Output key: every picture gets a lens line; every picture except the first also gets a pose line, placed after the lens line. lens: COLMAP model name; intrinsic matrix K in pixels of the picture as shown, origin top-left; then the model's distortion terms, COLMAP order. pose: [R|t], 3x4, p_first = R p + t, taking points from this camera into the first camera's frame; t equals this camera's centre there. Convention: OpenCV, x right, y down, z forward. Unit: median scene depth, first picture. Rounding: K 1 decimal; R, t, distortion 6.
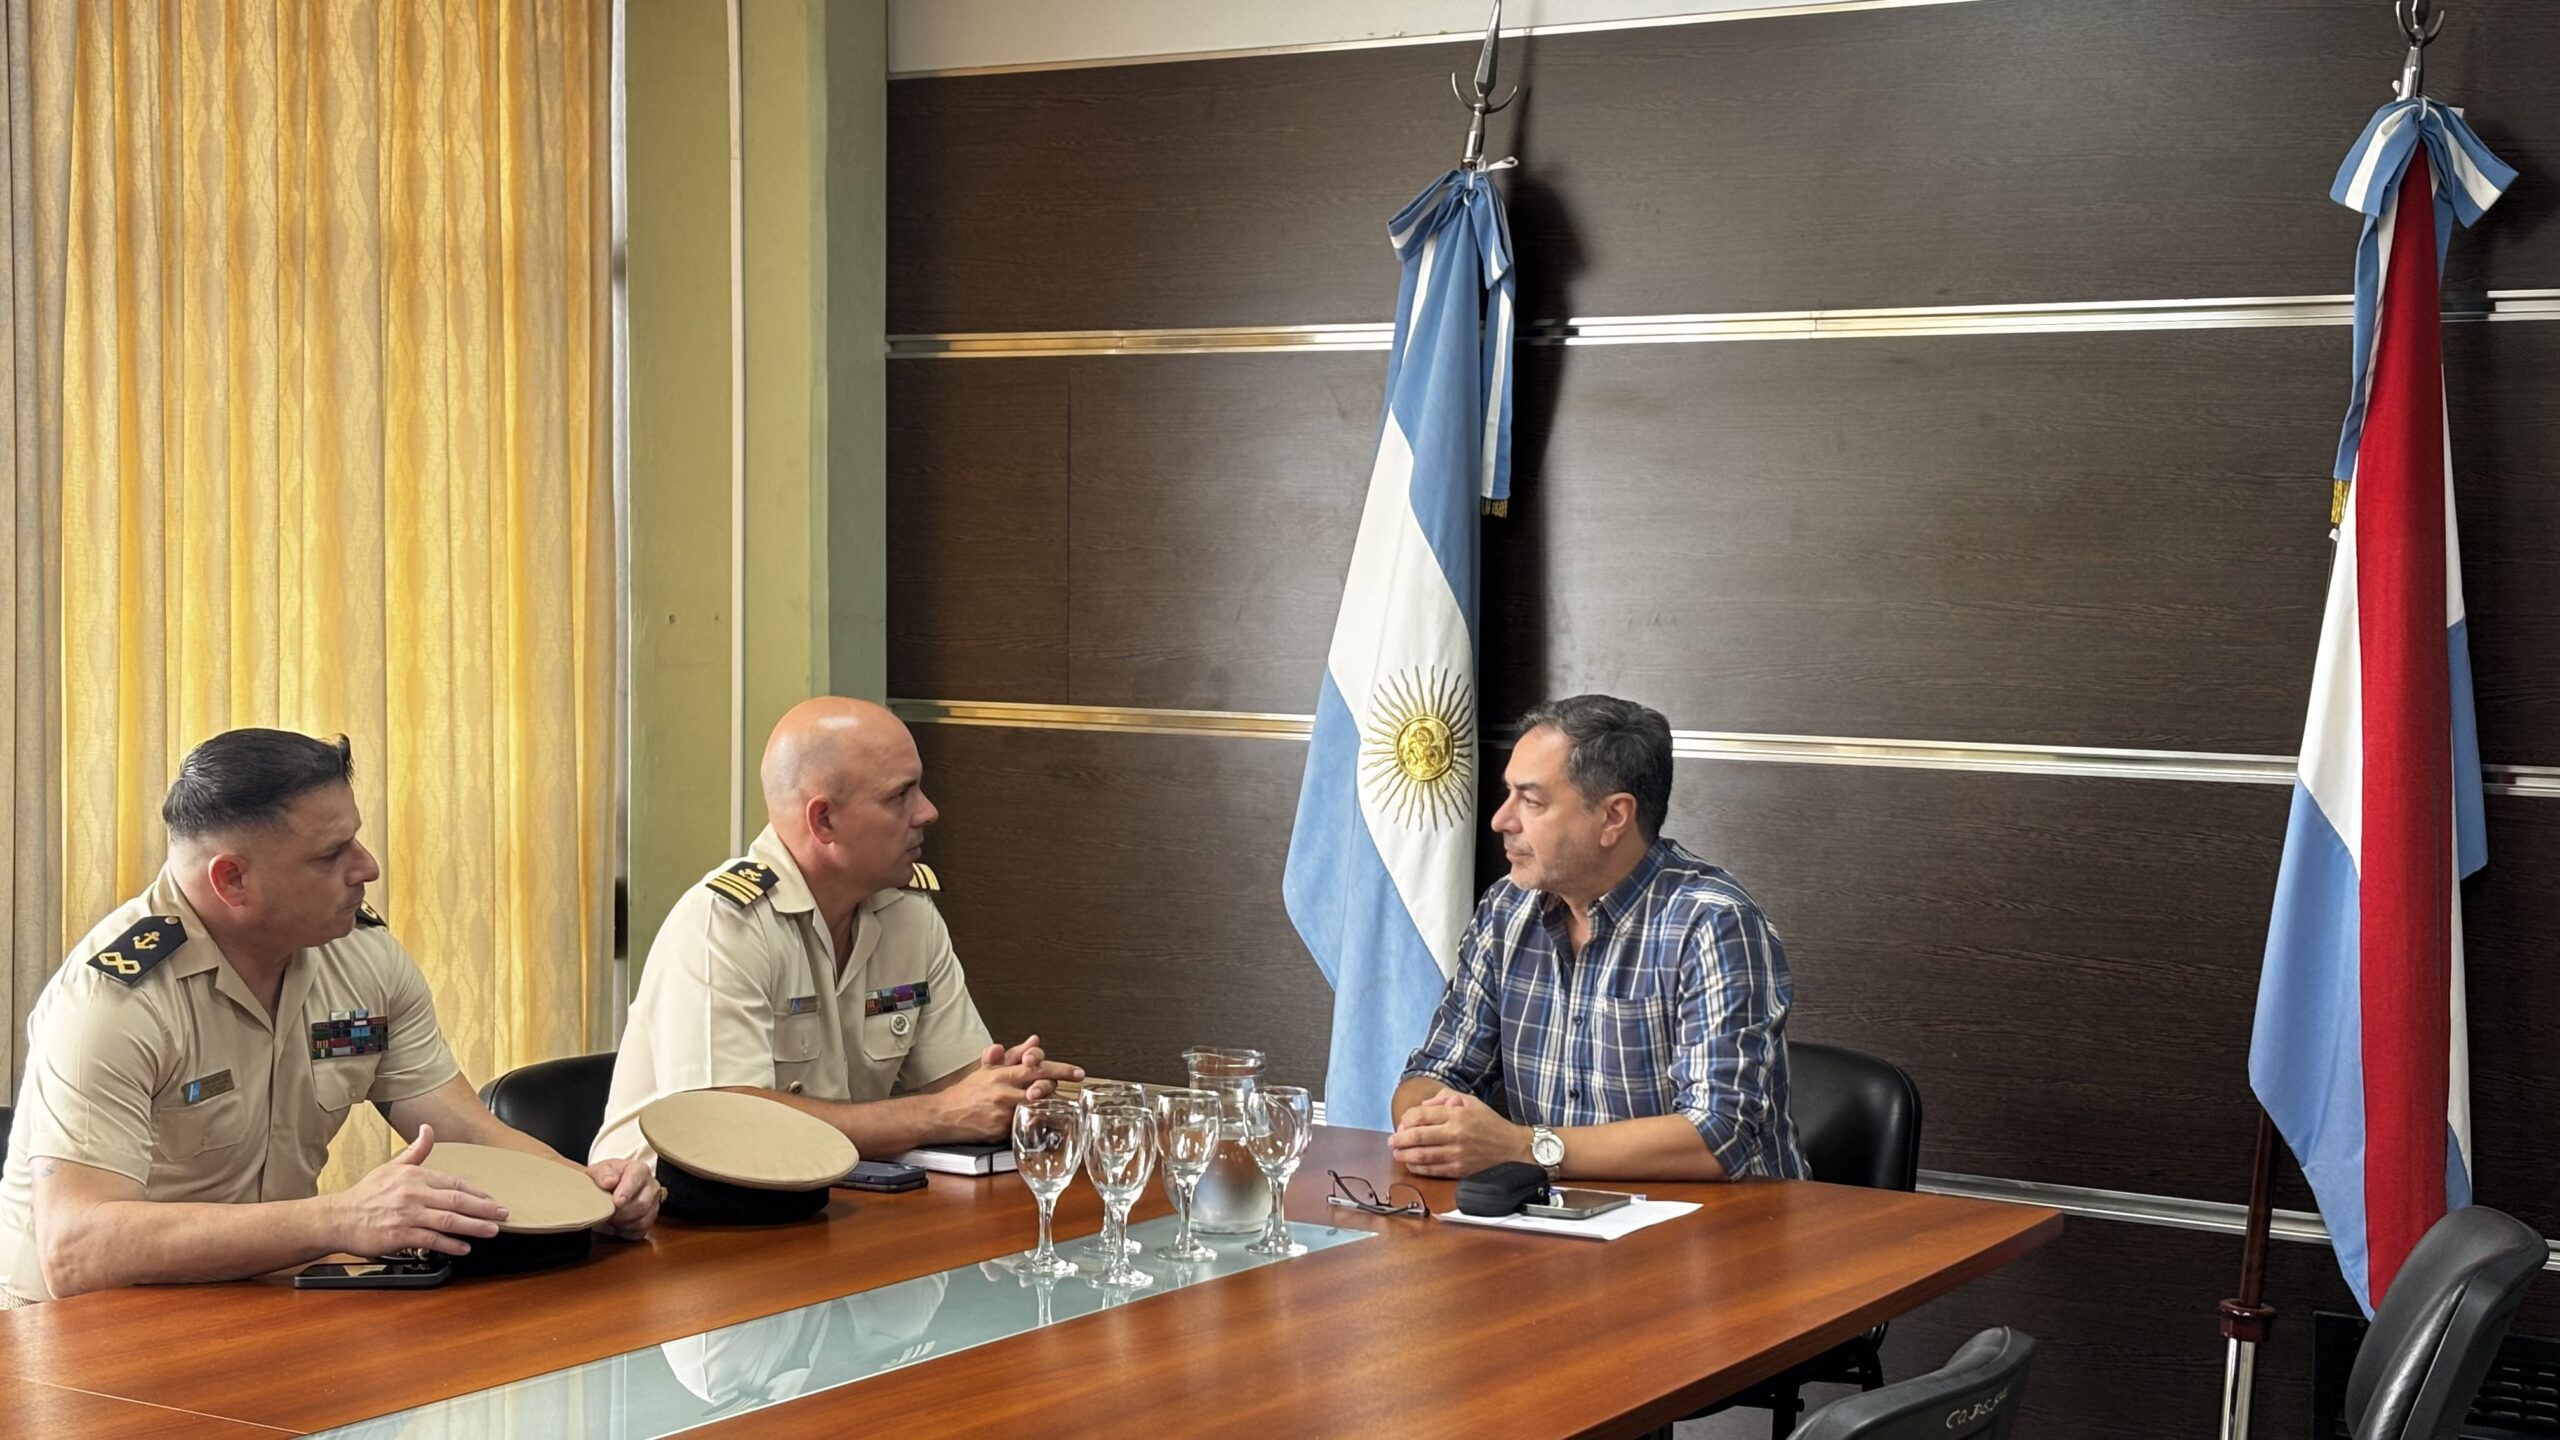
lens RADIAL K [[3887.5, 0, 1280.0], [0, 3887.5, 720.0], [0, 0, 1]] dist [0.282431, -1.167912]
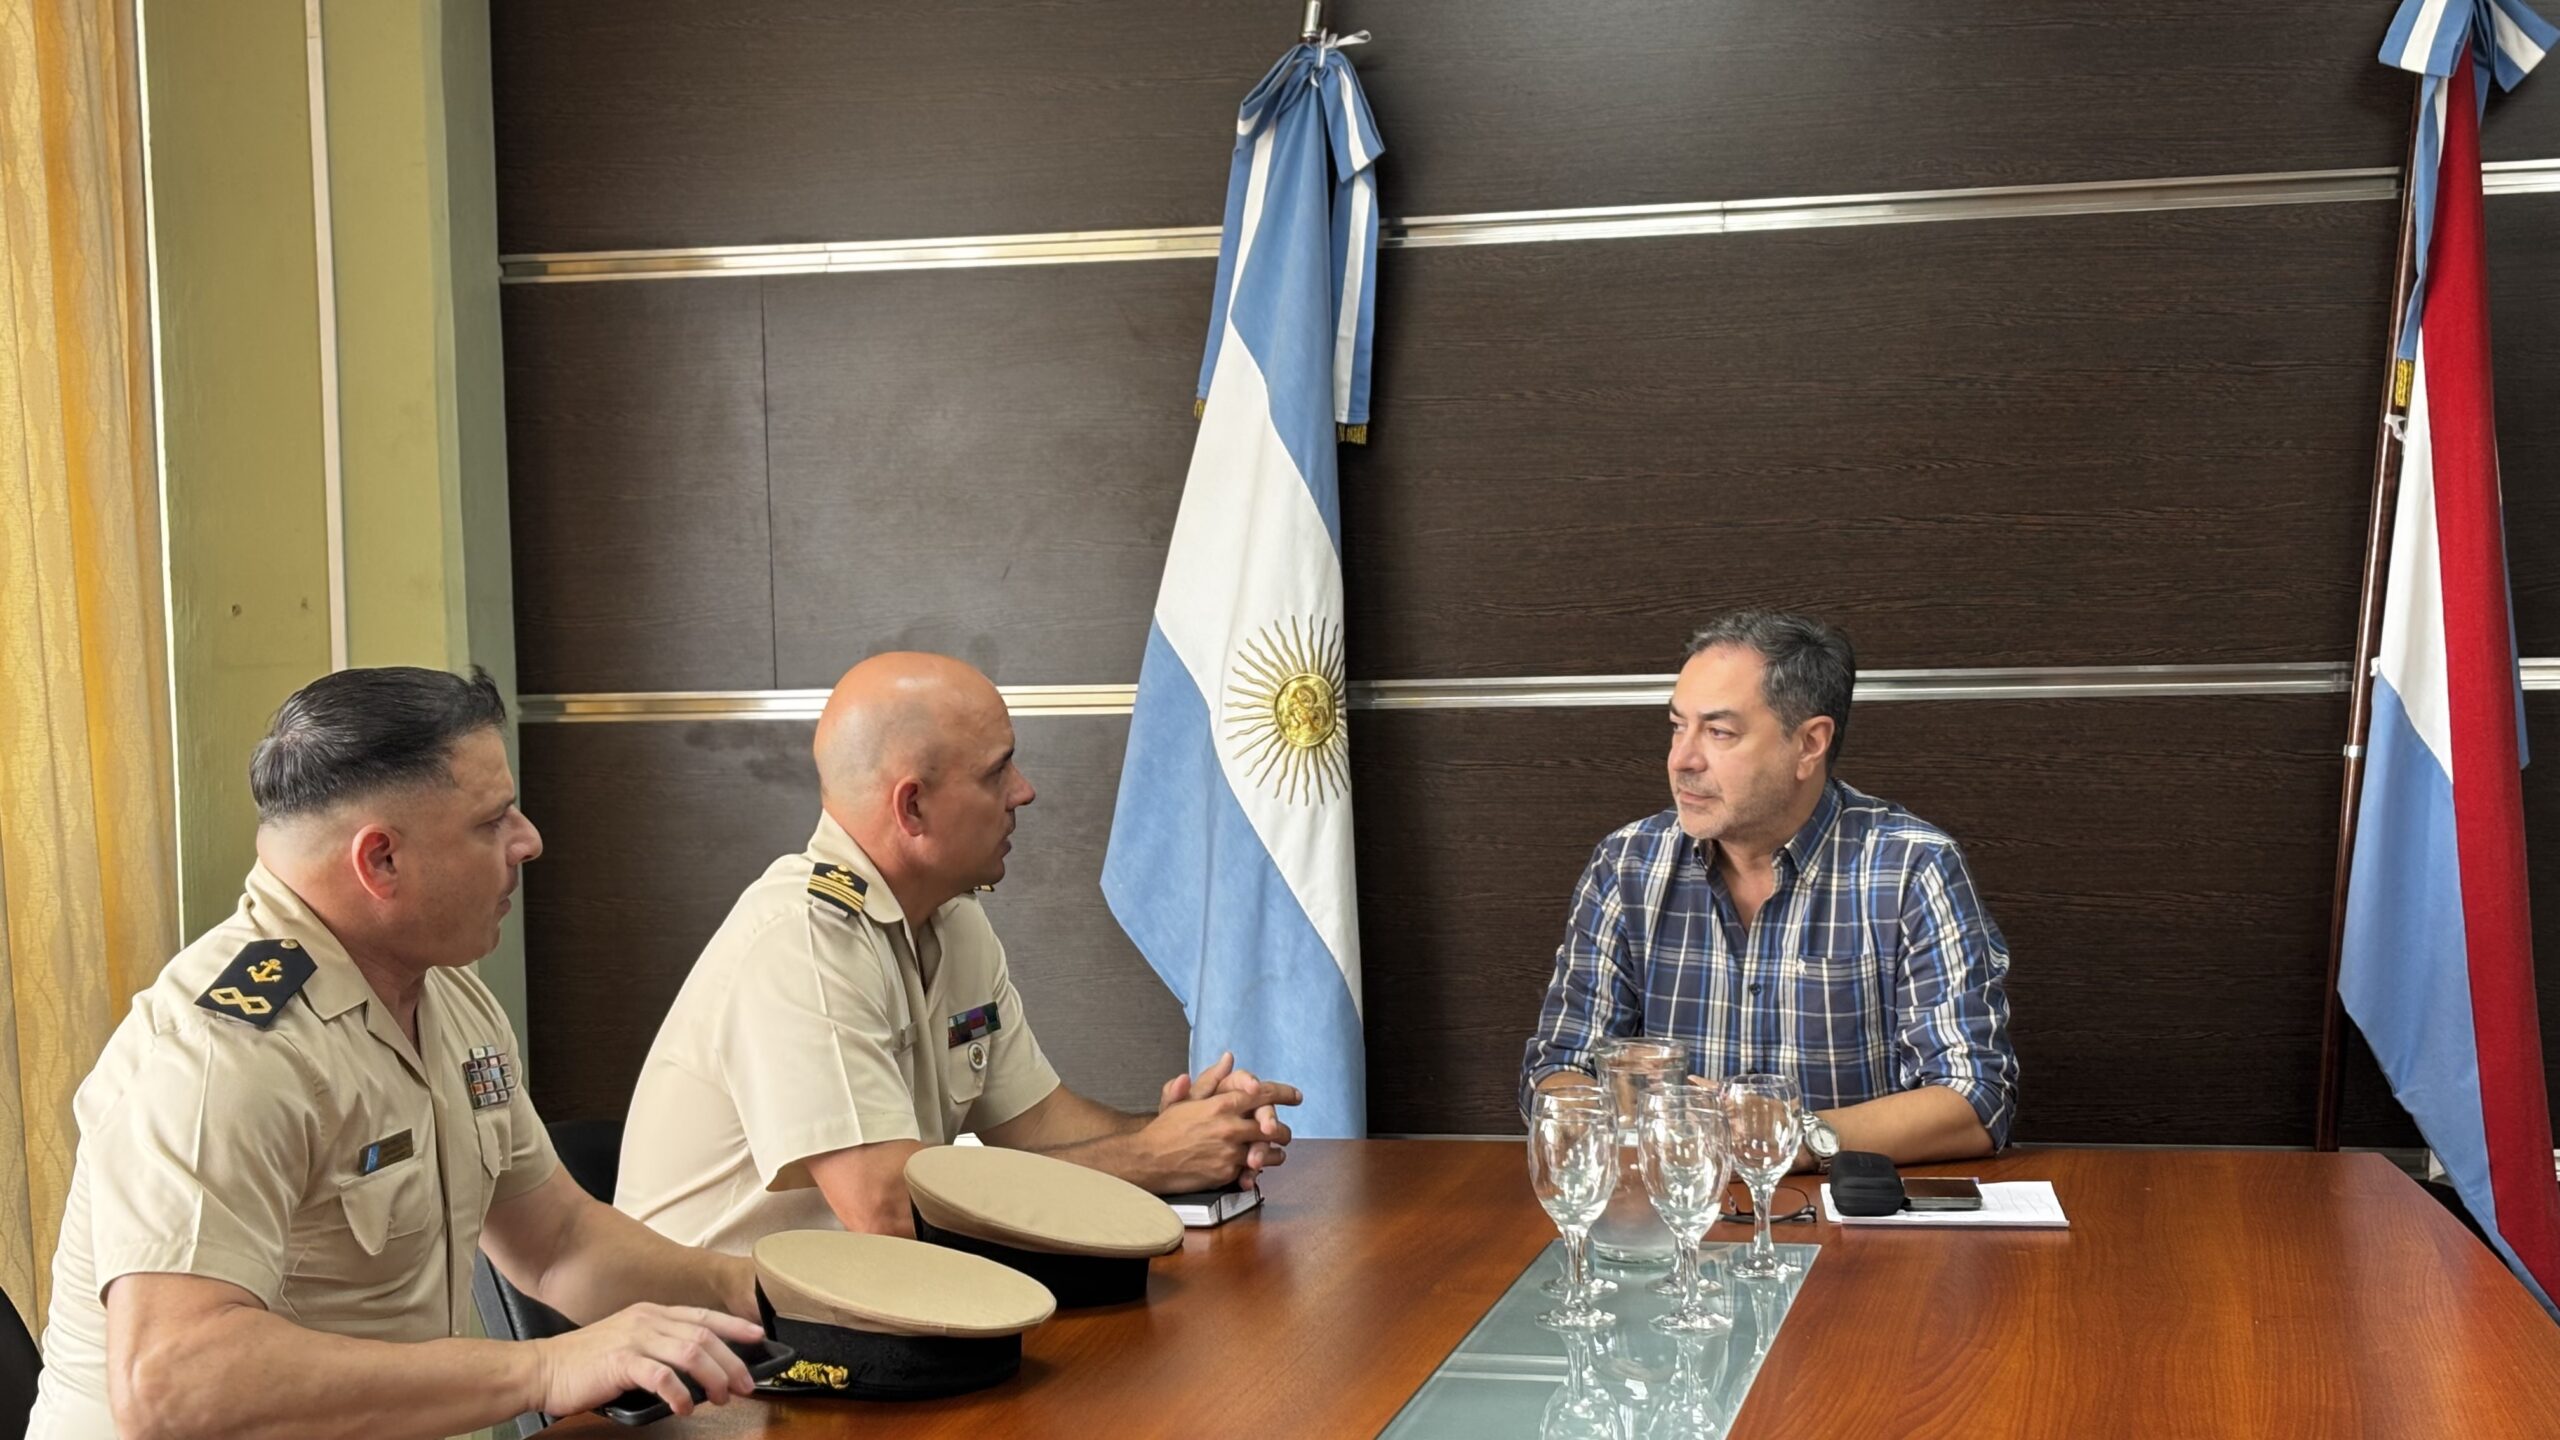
lens RADIAL K [[3887.5, 0, 1280.0], [0, 3887.5, 720.0], [0, 0, 1]] dist [0.282431, -1.167912]
pose [[0.934230, -0.047563, 0.353484, -0.297819], [0.052129, 0.998635, -0.003403, 0.013156], [-0.352840, 0.021606, 0.935434, 0.203749]]
